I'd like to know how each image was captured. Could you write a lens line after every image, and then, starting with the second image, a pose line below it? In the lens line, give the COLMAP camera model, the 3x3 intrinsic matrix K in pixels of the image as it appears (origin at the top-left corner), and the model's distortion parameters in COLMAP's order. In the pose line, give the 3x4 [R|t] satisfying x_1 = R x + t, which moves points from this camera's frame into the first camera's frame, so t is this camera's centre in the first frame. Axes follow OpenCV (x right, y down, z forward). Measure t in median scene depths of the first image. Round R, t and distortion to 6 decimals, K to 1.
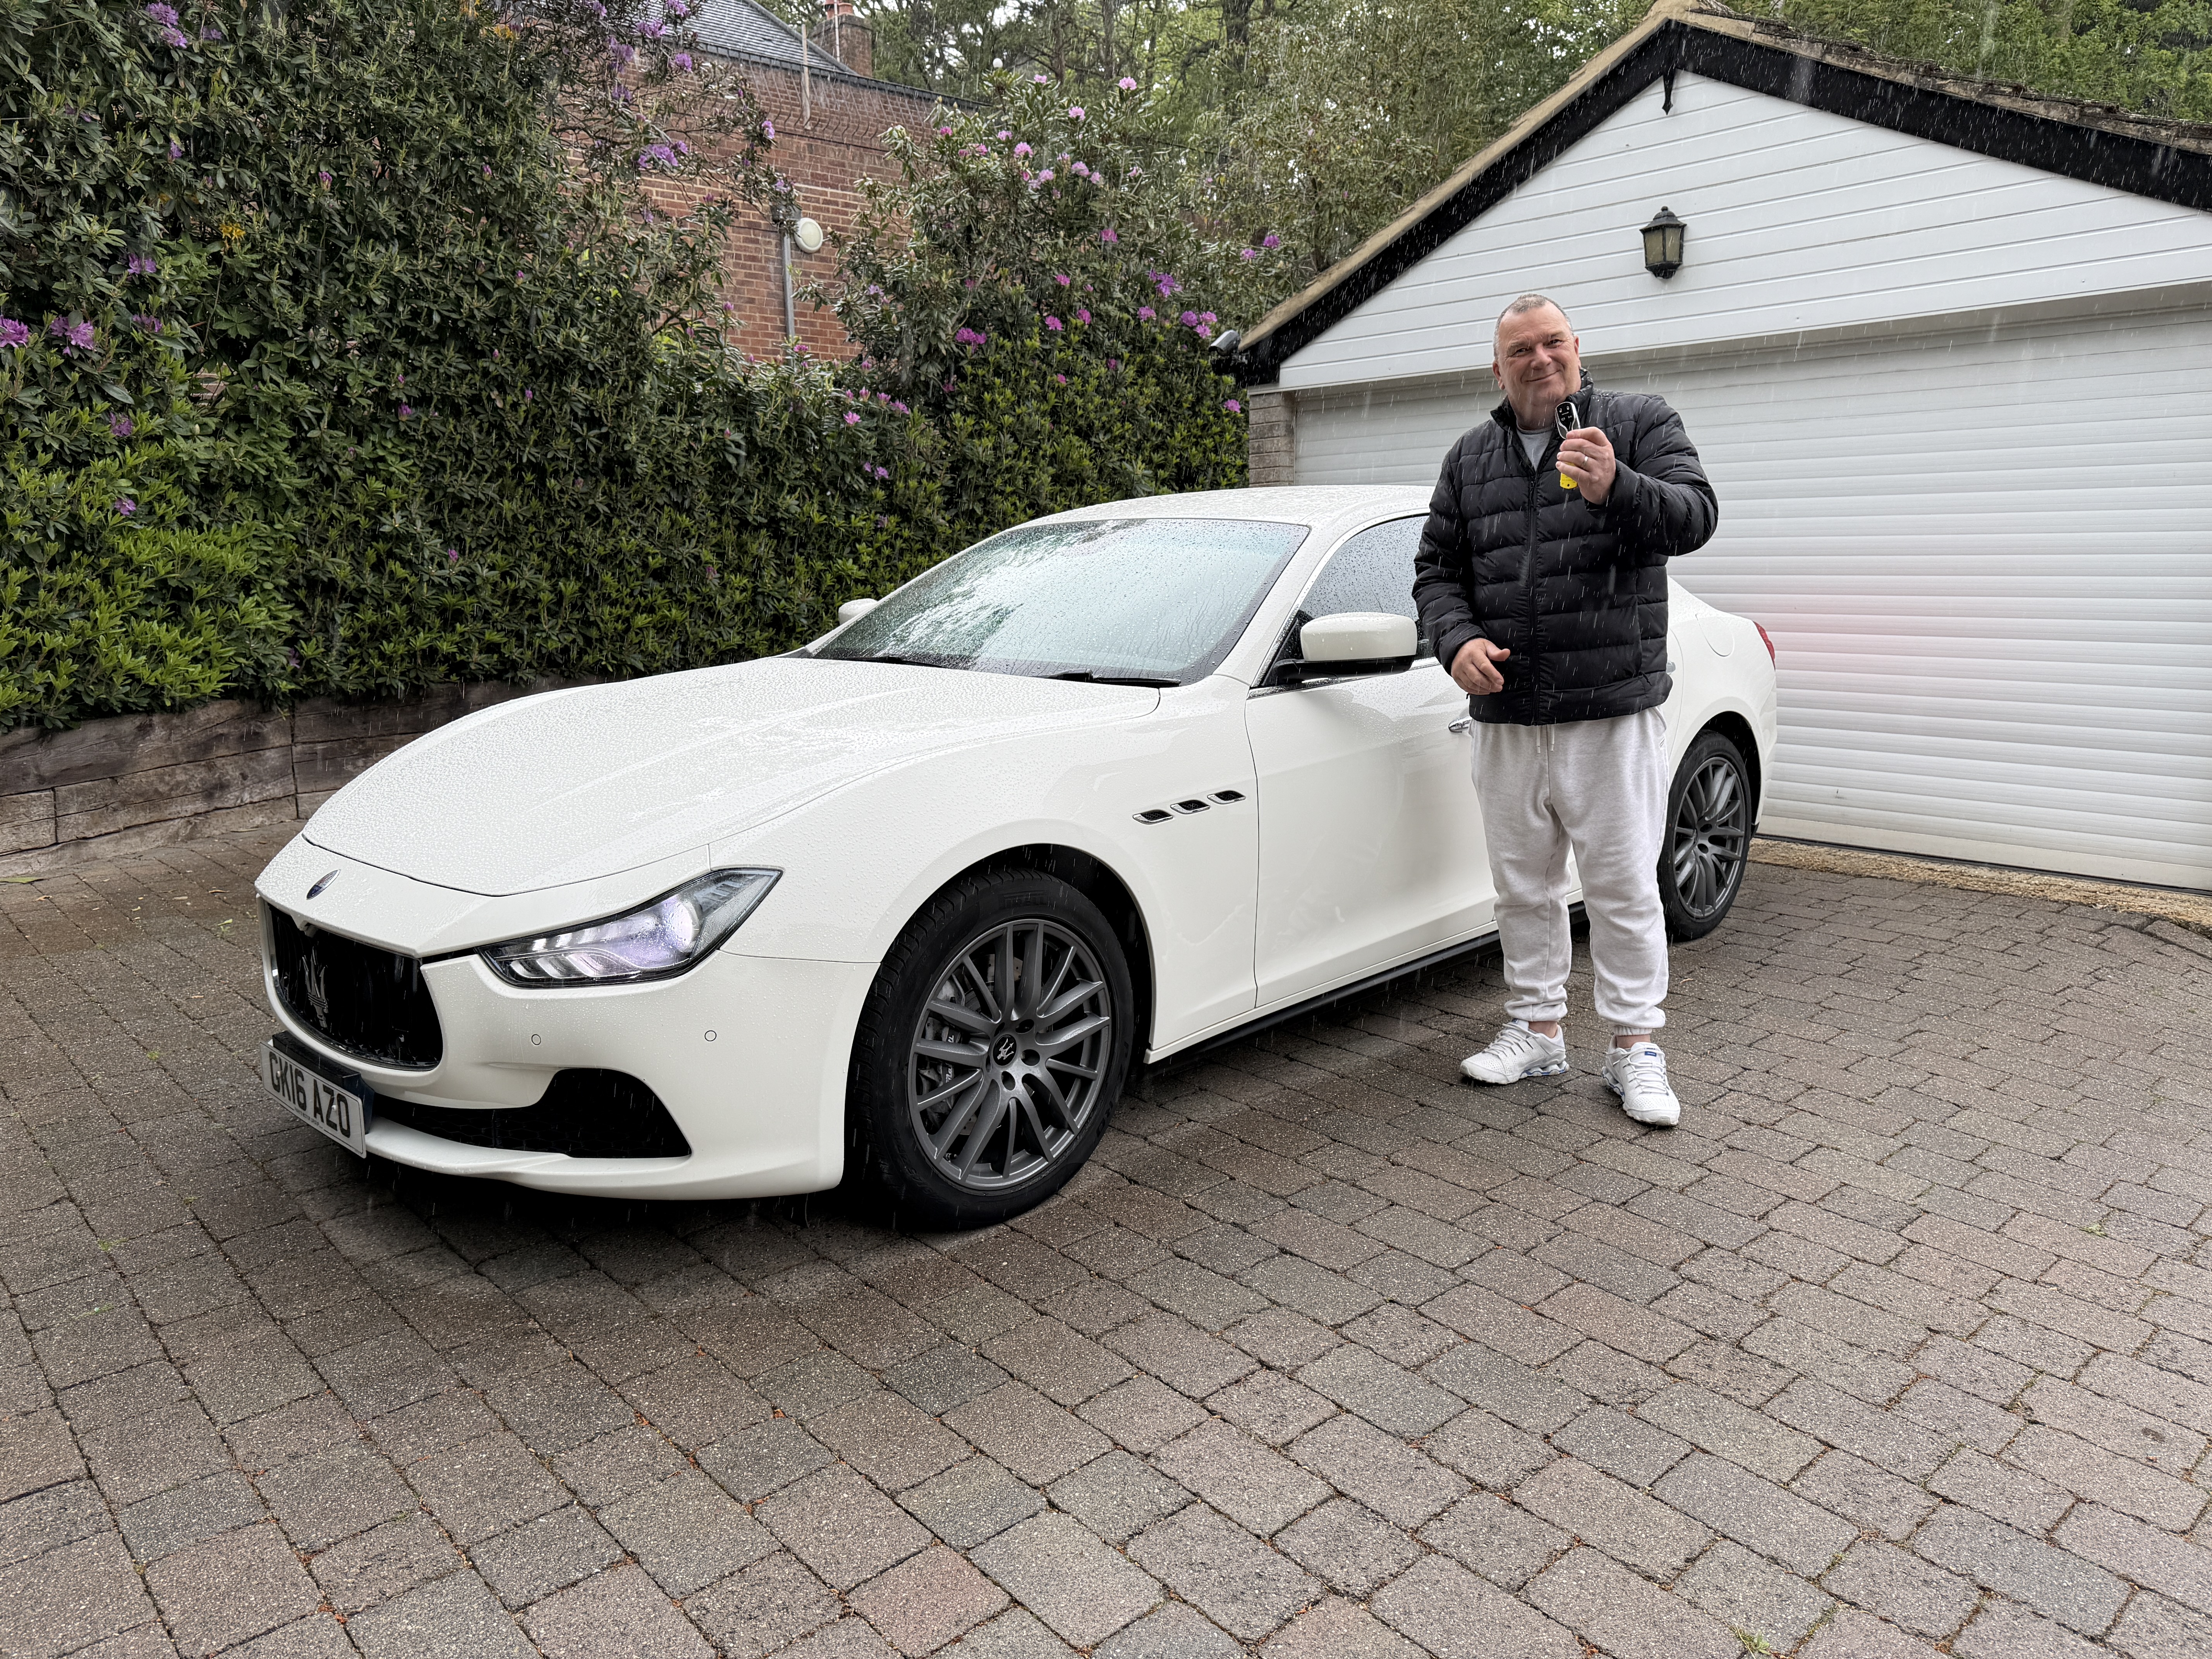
lens RADIAL K [[1573.6, 0, 1106.1], [0, 1573.6, 834.6], [0, 0, 1]] dist [0.031032, -0.042101]
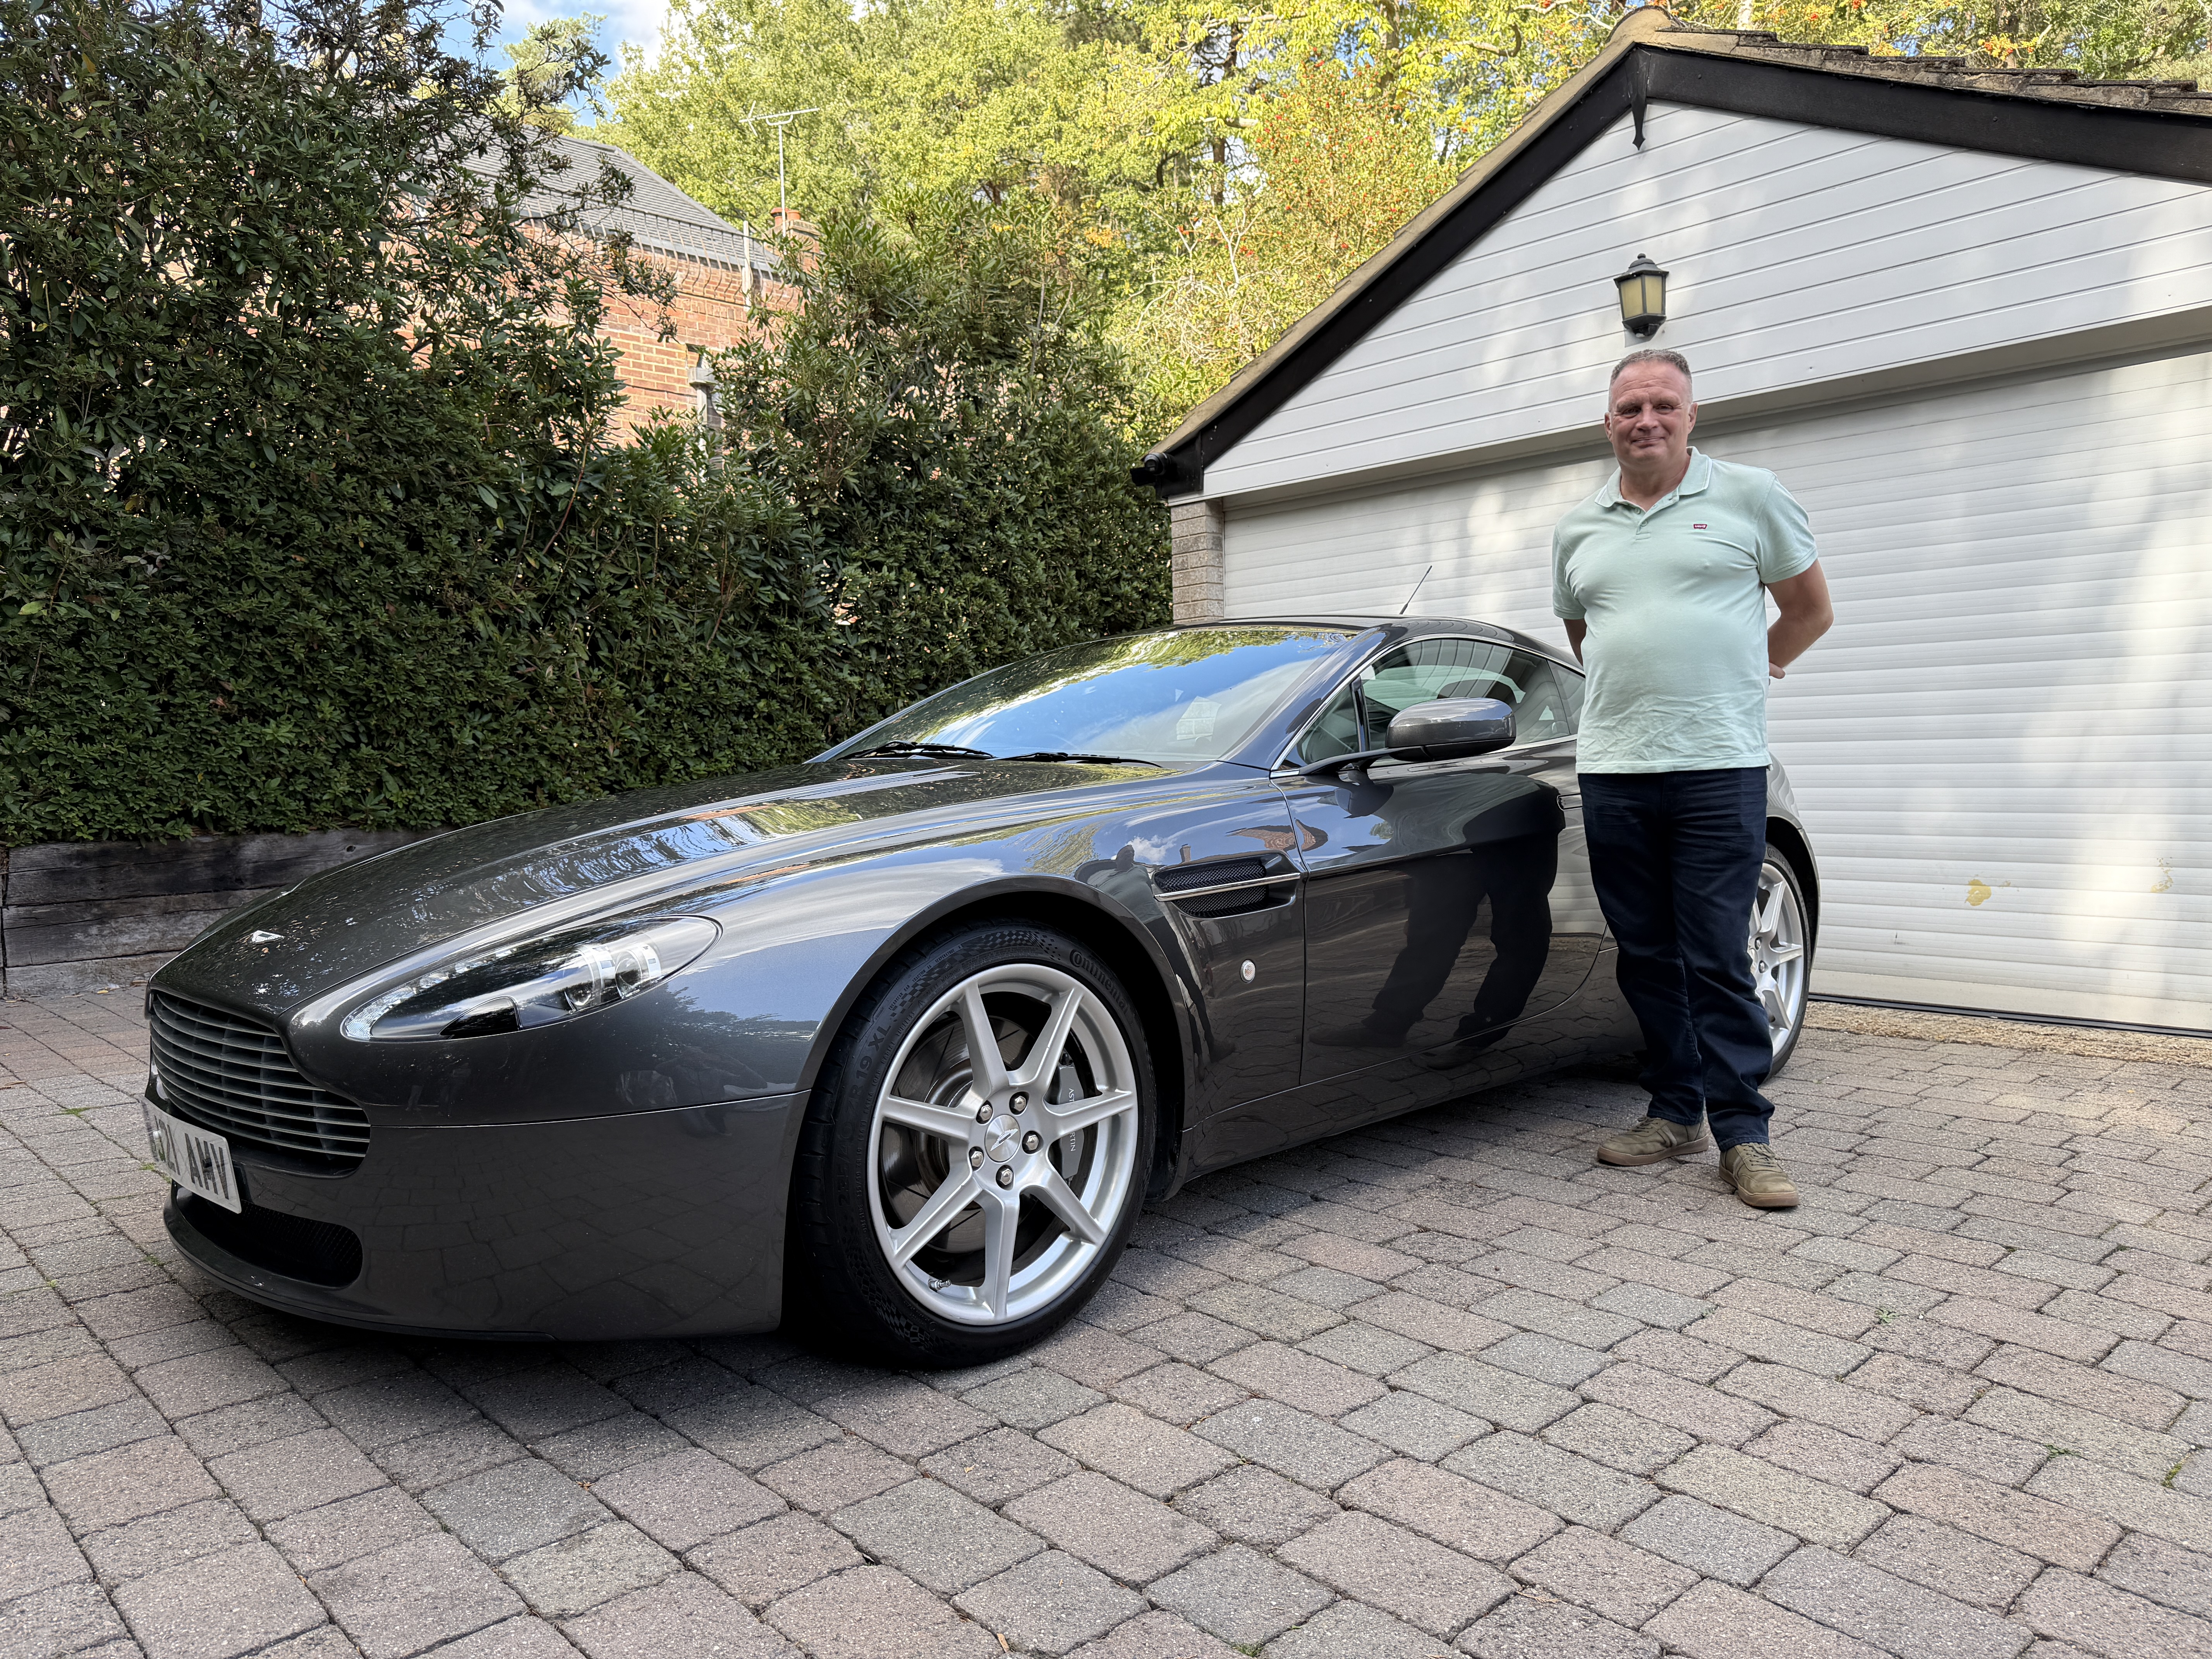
lens RADIAL K [[1572.7, 0, 1105.5], [0, 1572.7, 829.5], [0, 0, 1]] dist [0.029251, -0.034996]
pose [[0.999744, -0.005909, 0.021840, 0.044065], [0.008816, 0.990735, -0.135519, 0.022592], [-0.020837, 0.135677, 0.990534, 0.204119]]
